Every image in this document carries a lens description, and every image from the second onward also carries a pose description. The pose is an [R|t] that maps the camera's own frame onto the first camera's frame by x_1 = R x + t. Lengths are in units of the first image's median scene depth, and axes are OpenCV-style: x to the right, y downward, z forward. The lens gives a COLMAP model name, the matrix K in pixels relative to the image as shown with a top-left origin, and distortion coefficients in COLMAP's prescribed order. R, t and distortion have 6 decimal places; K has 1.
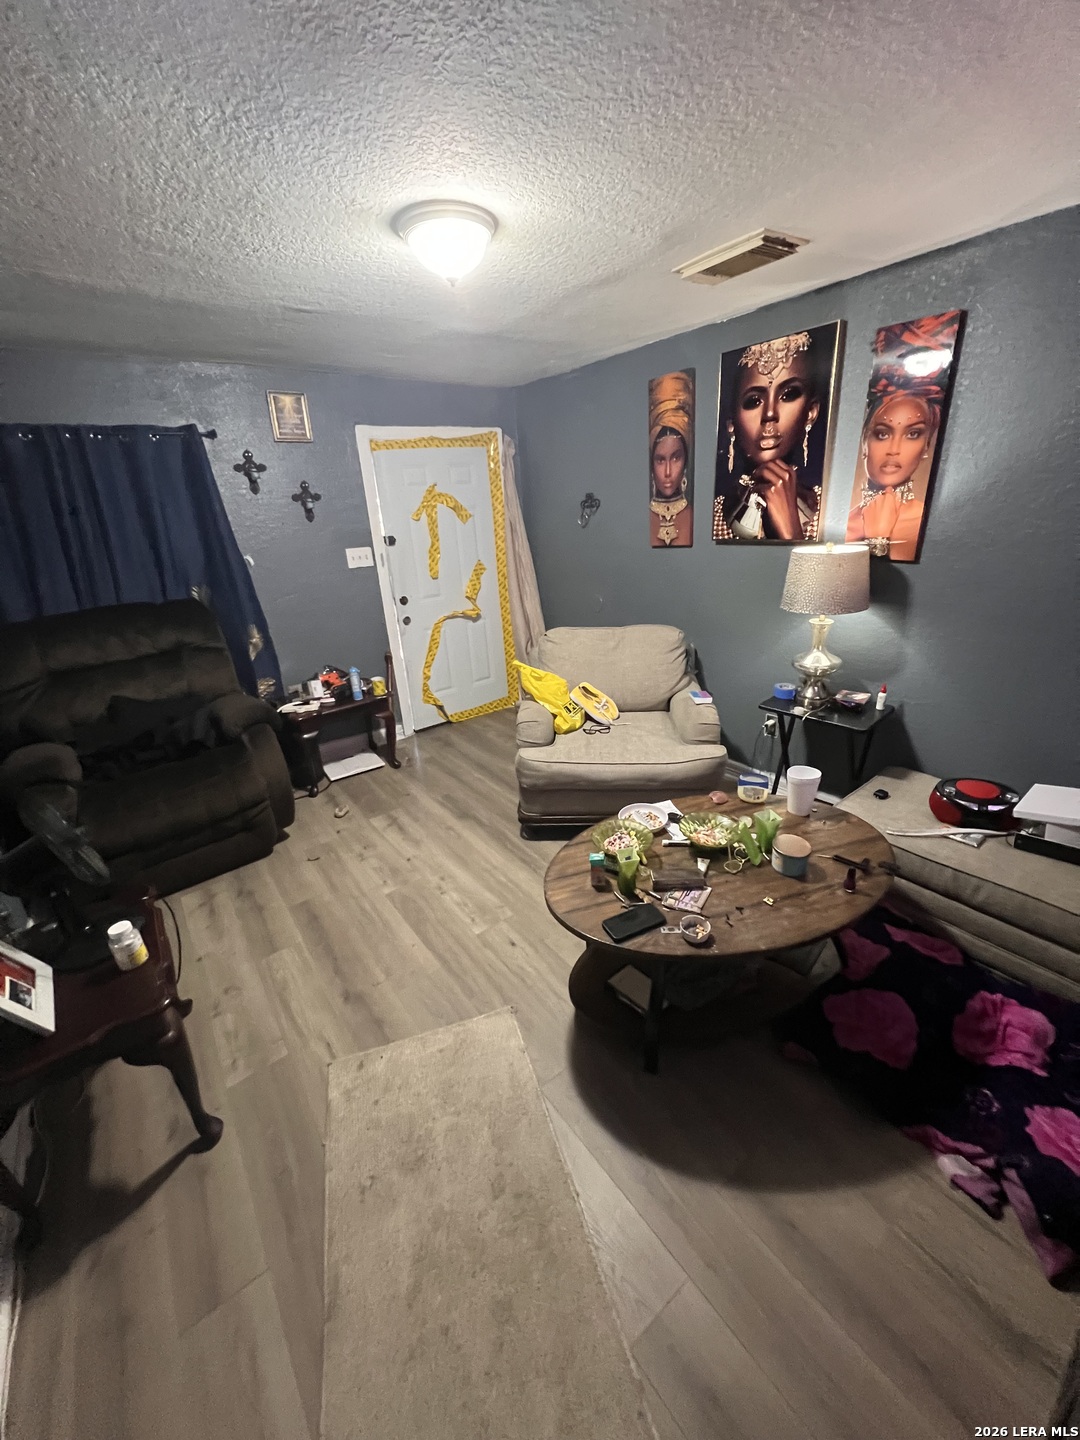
lens RADIAL K [[576.3, 0, 540.0], [0, 576.3, 720.0], [0, 0, 1]] dist [-0.000747, 0.000001]
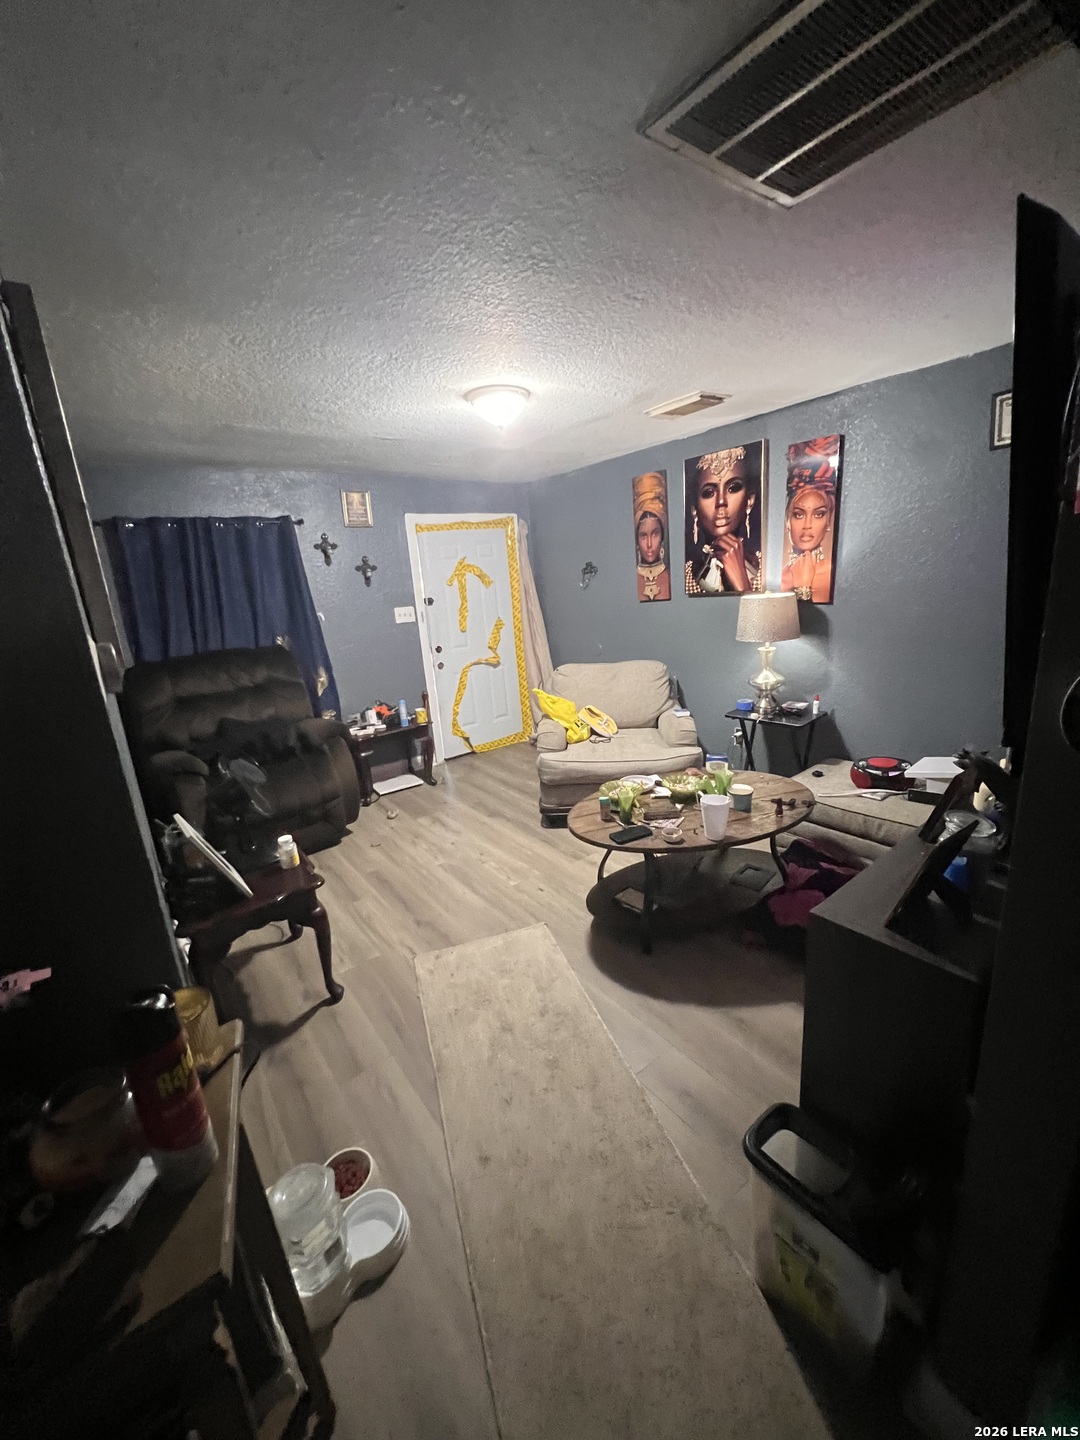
lens RADIAL K [[576.9, 0, 540.0], [0, 576.9, 720.0], [0, 0, 1]] dist [-0.000076, -0.000014]
pose [[0.999881, -0.015363, 0.001056, -0.036372], [0.015378, 0.992491, -0.121346, 0.132237], [0.000816, 0.121347, 0.992610, -0.275887]]
